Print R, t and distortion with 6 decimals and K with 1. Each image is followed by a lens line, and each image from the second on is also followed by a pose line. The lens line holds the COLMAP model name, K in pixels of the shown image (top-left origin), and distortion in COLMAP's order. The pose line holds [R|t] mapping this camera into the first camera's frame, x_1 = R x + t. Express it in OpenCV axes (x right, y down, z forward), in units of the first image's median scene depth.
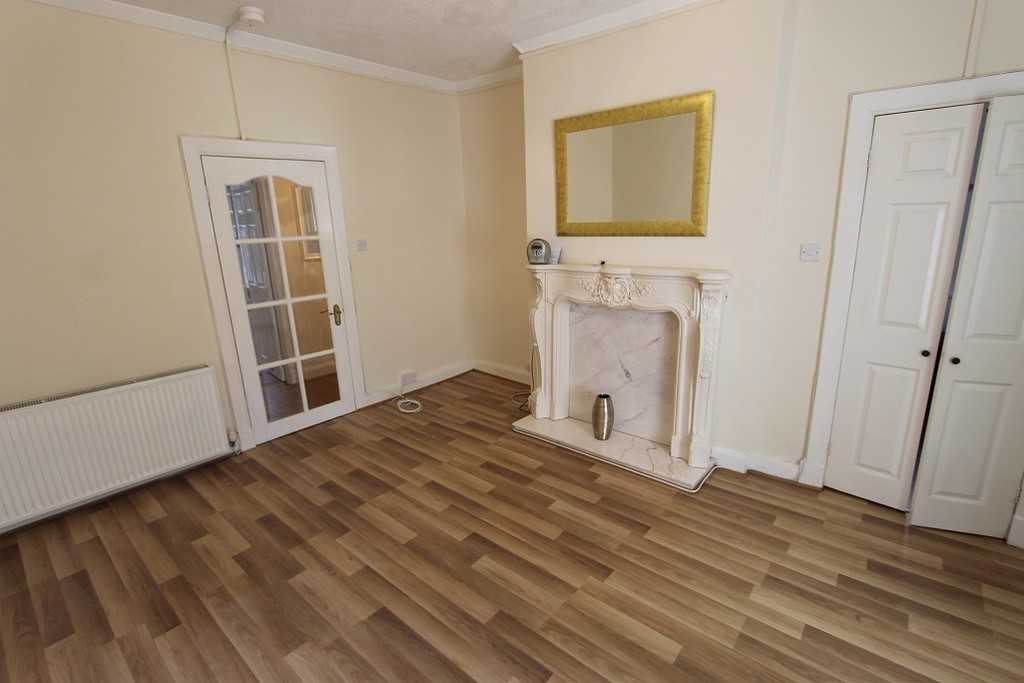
lens RADIAL K [[480.9, 0, 512.0], [0, 480.9, 341.5], [0, 0, 1]] dist [-0.000286, -0.000141]
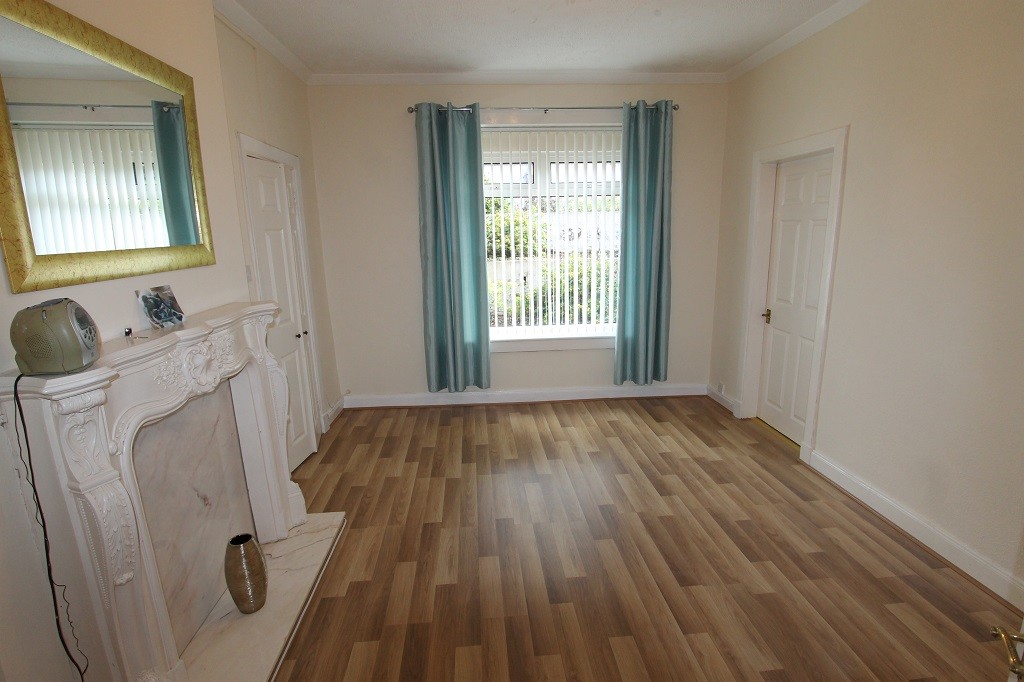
lens RADIAL K [[537.0, 0, 512.0], [0, 537.0, 341.0], [0, 0, 1]] dist [0.000114, -0.000109]
pose [[-0.708392, -0.100952, 0.698562, -0.710002], [0.217931, 0.910076, 0.352516, -0.395250], [-0.671332, 0.401957, -0.622690, 1.625394]]
